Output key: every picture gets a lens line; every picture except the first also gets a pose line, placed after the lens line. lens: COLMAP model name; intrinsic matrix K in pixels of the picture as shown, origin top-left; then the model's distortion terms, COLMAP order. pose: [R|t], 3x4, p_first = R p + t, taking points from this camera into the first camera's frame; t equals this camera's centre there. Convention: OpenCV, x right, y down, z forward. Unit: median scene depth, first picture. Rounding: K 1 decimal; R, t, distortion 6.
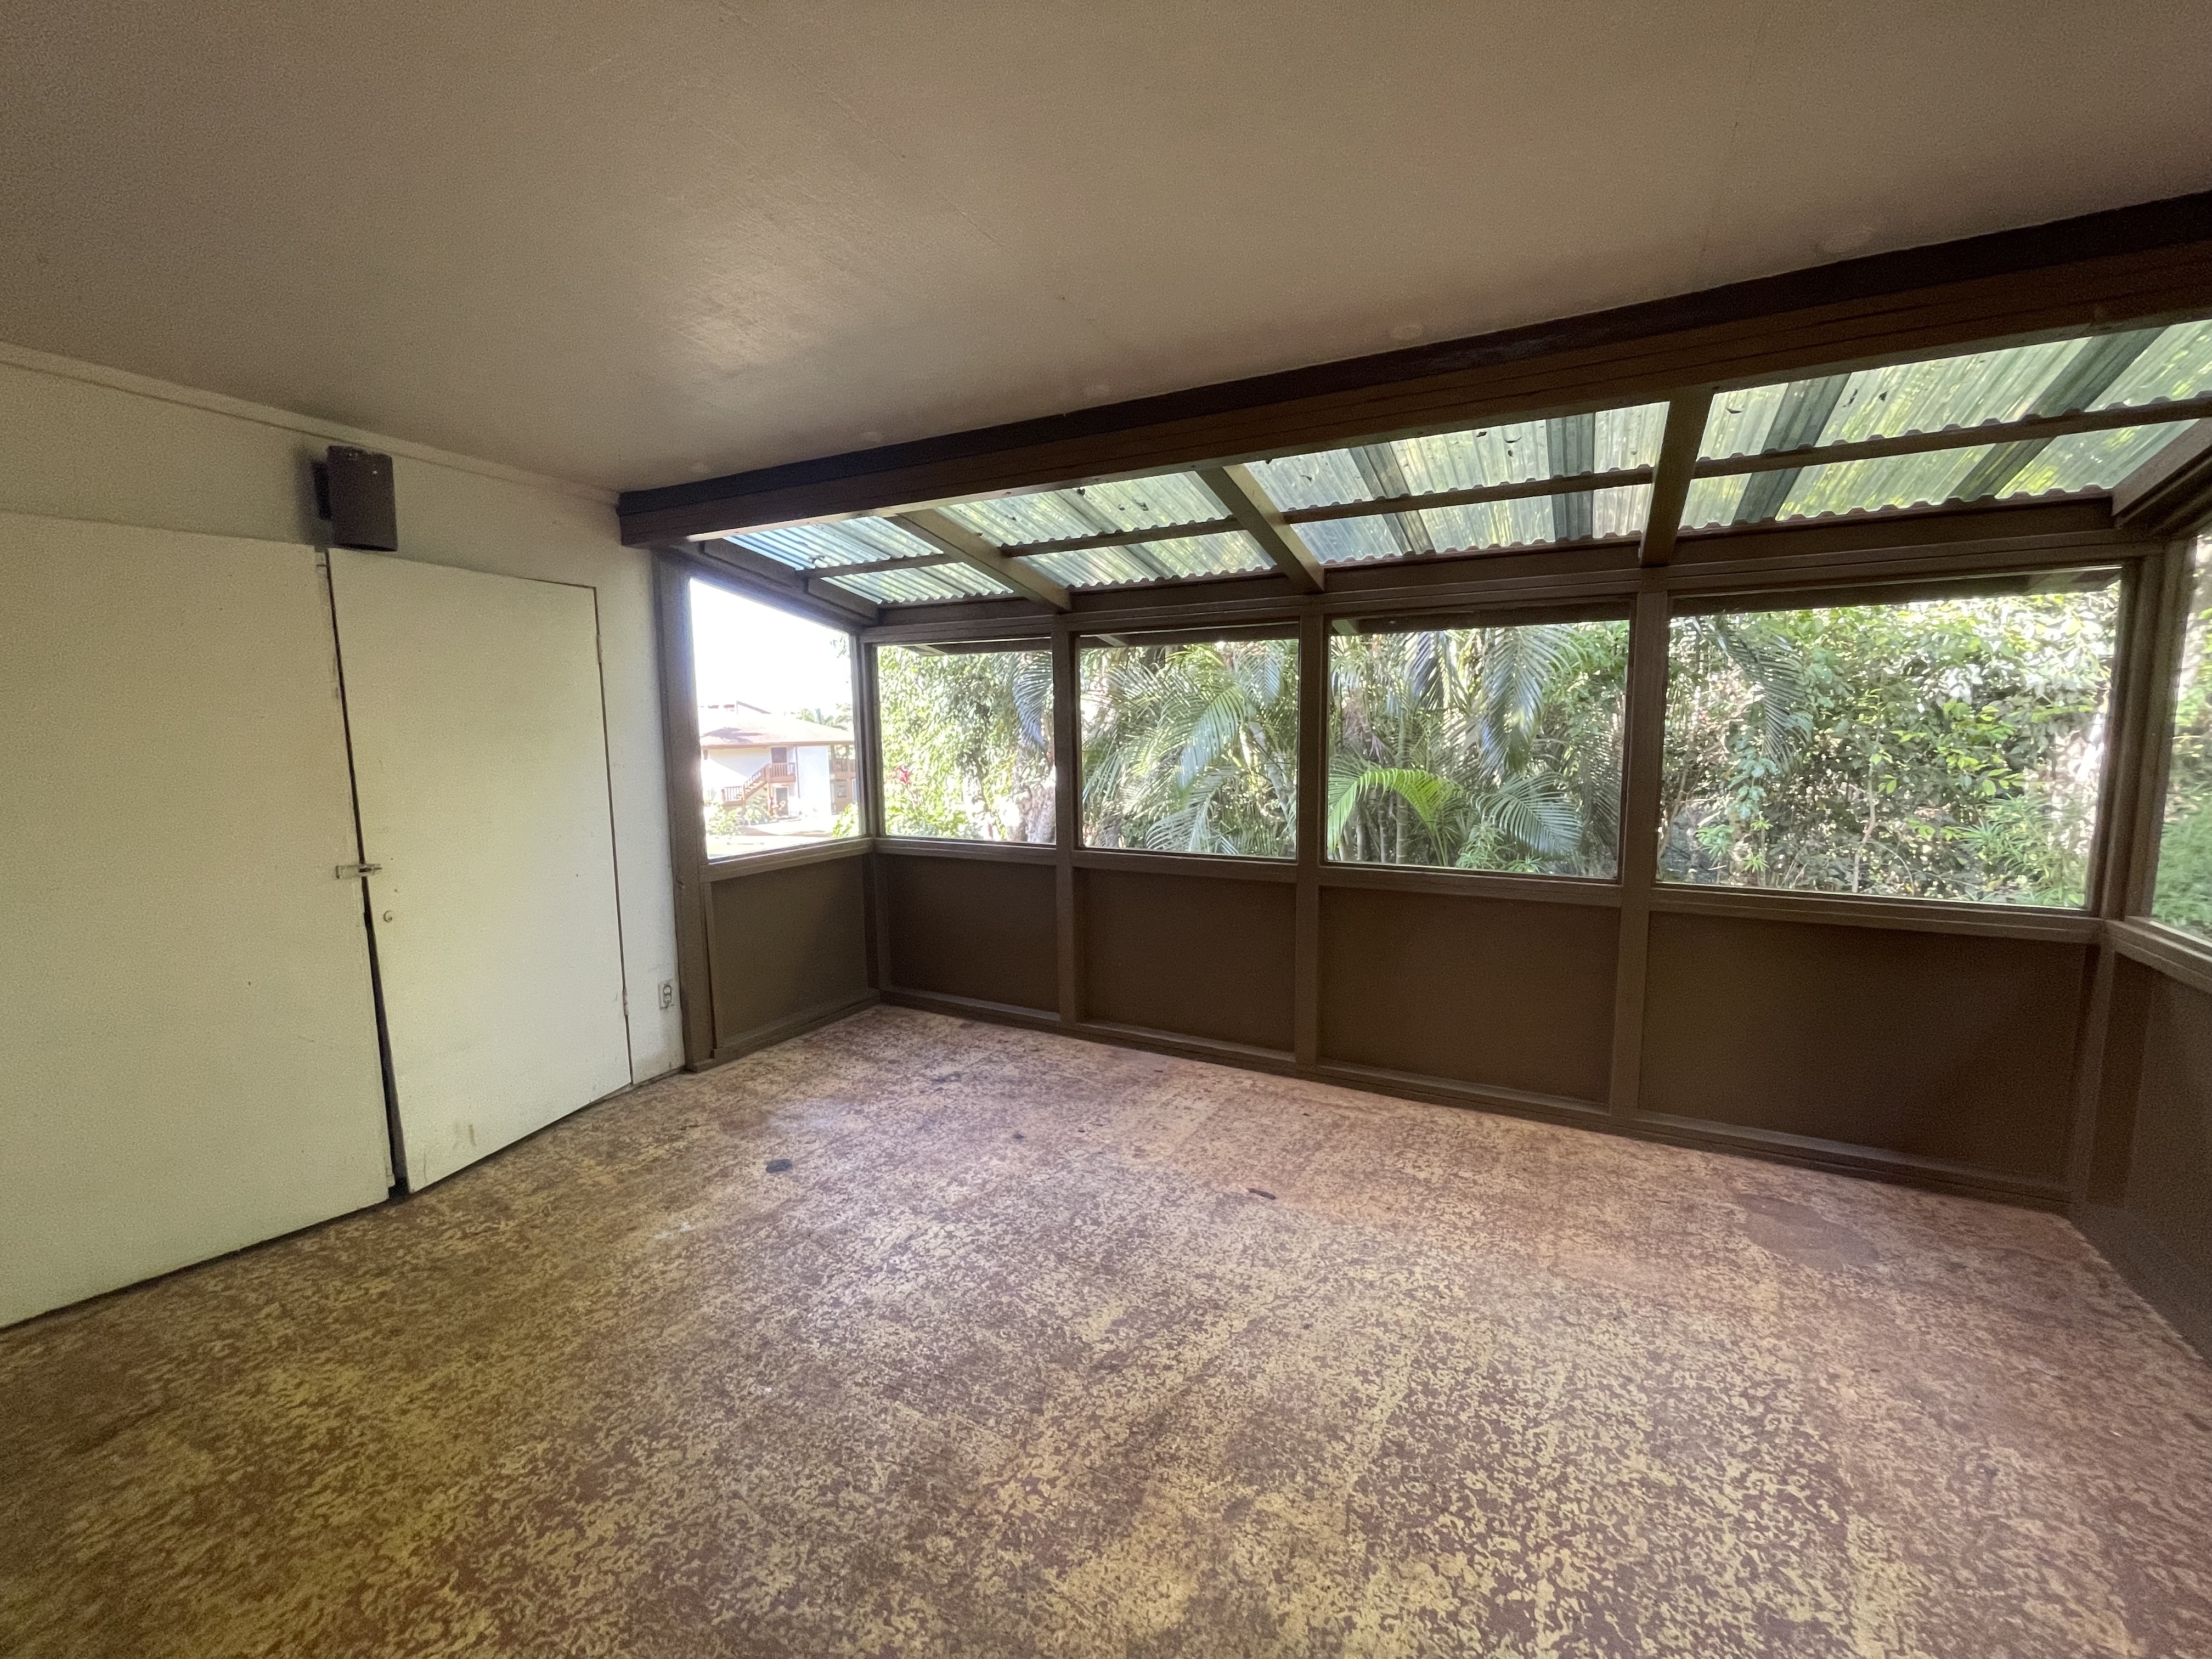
lens RADIAL K [[902.1, 0, 1109.1], [0, 902.1, 830.4], [0, 0, 1]] dist [-0.001580, 0.000791]
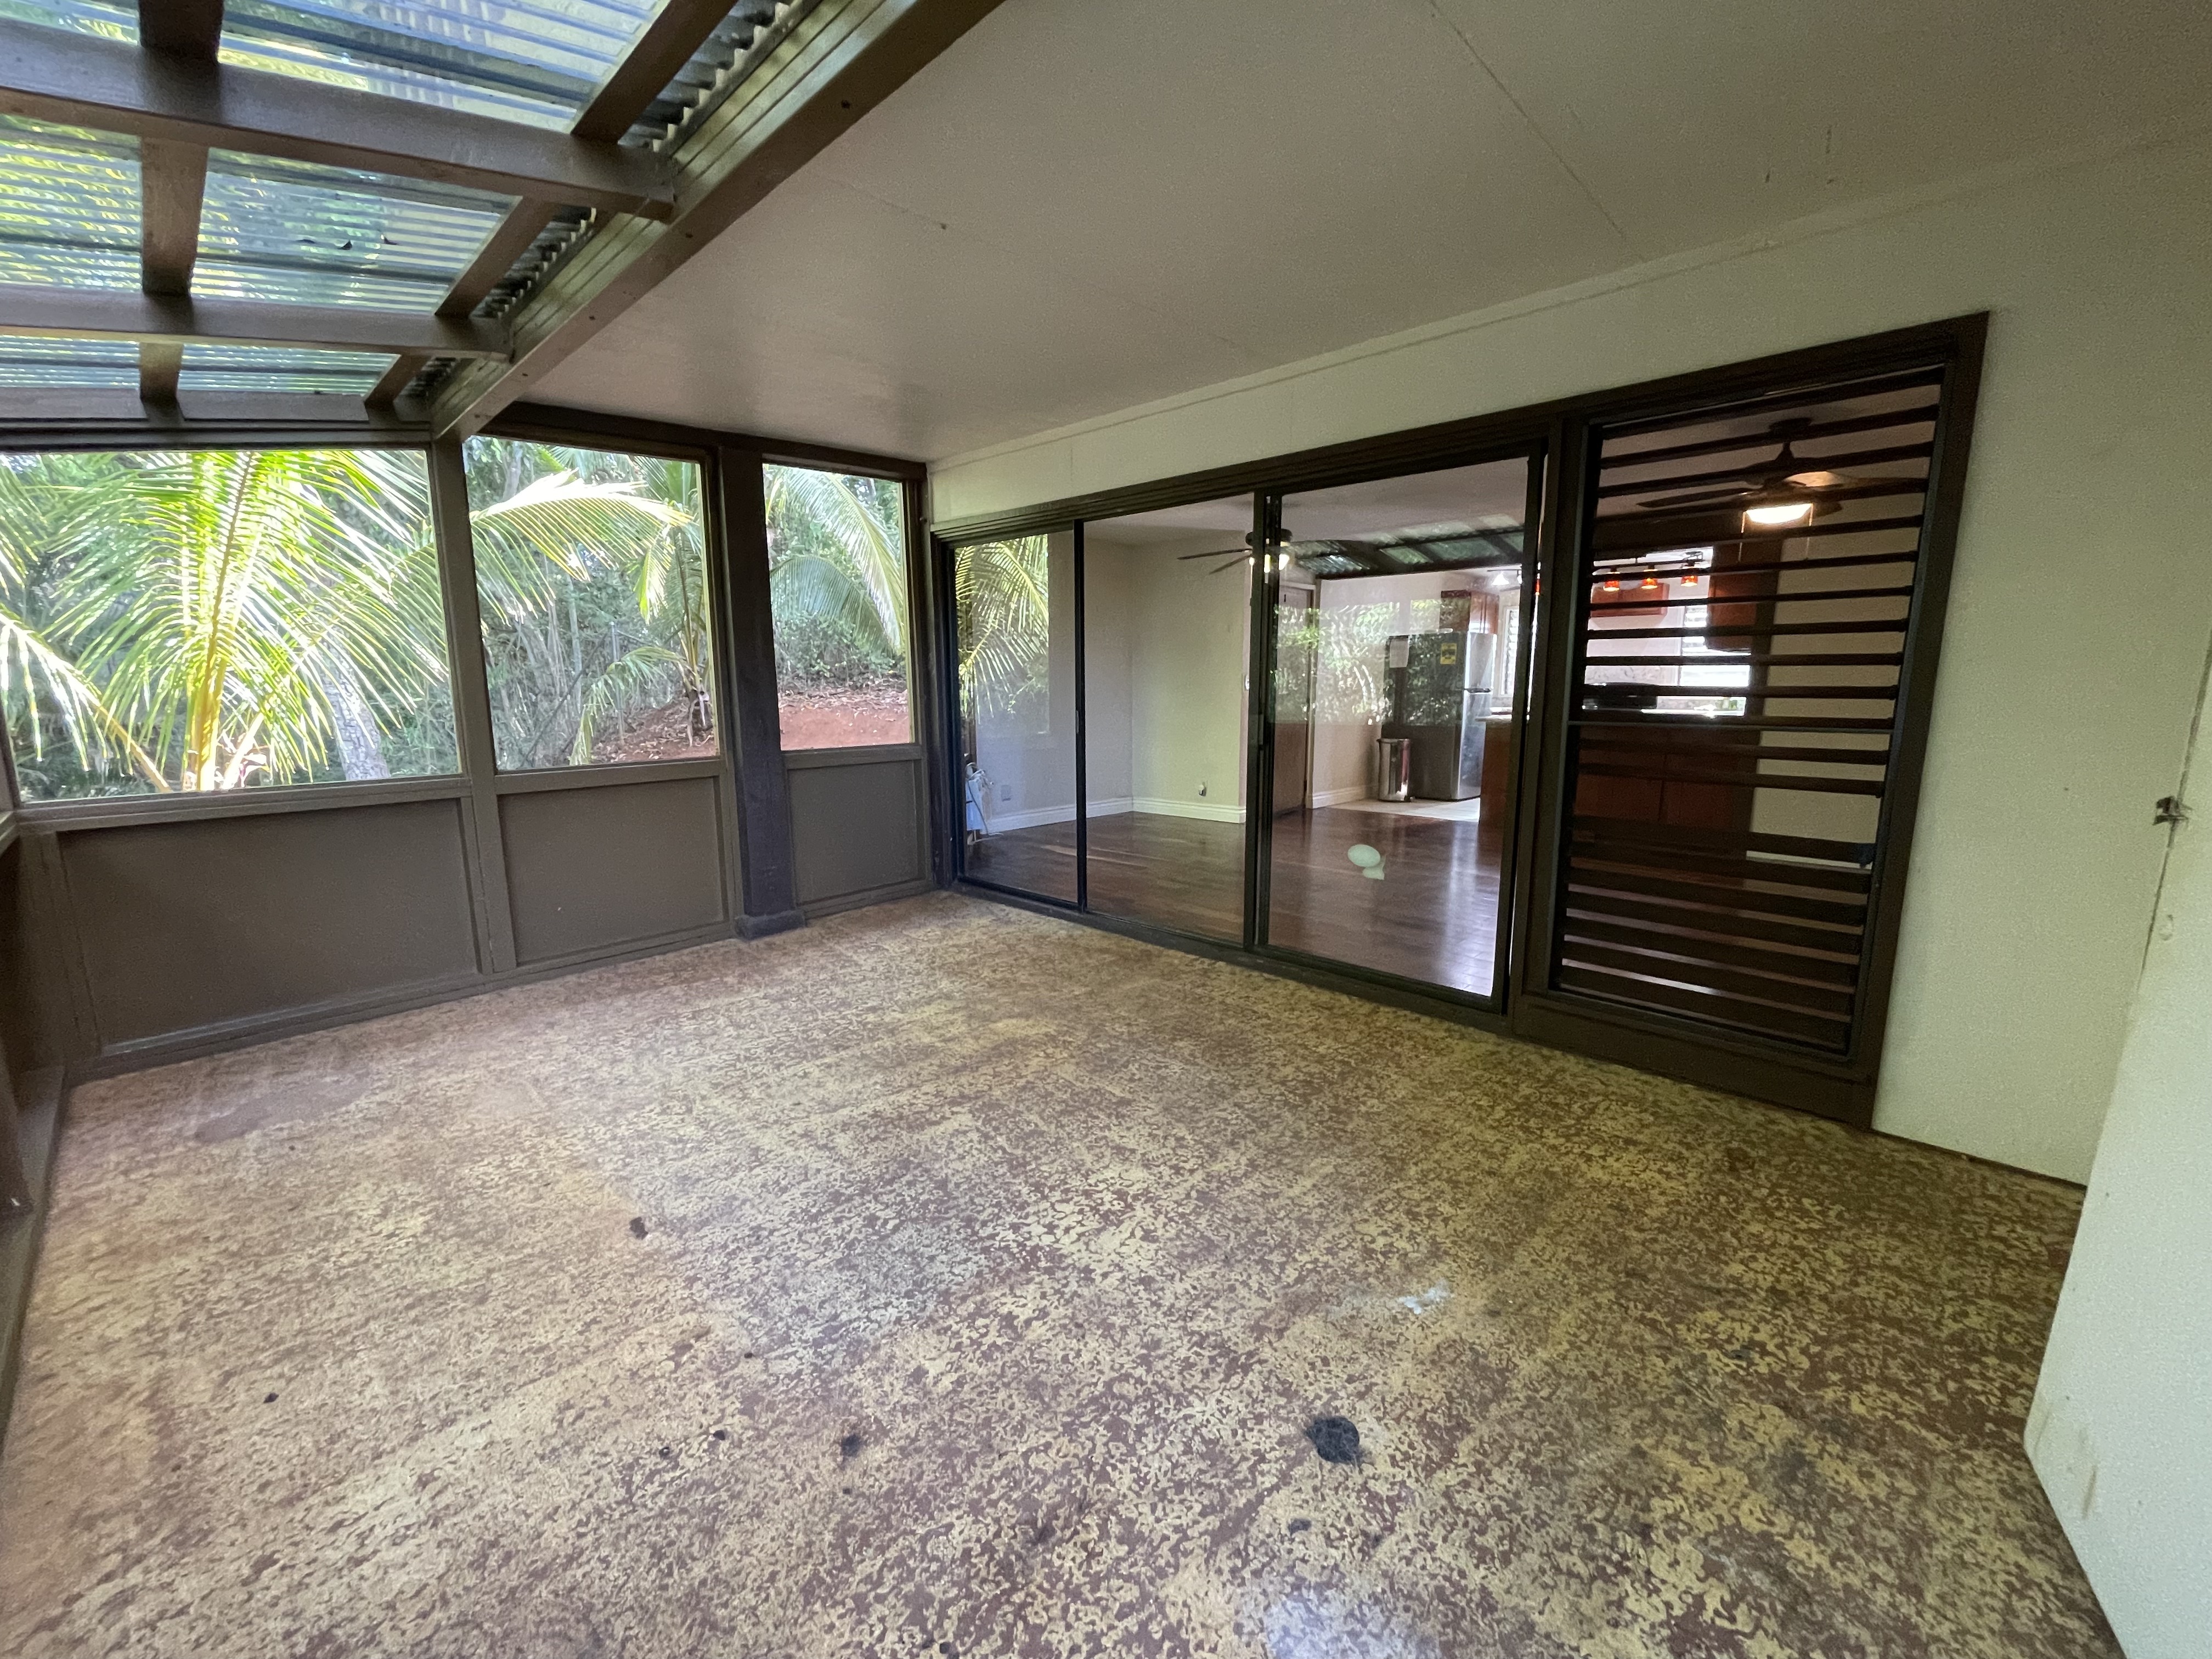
lens RADIAL K [[902.1, 0, 1103.6], [0, 902.1, 833.7], [0, 0, 1]] dist [-0.001580, 0.000791]
pose [[-0.962744, -0.028155, 0.268946, -0.423991], [0.049533, 0.959377, 0.277746, -0.105983], [-0.265841, 0.280720, -0.922239, 1.616288]]
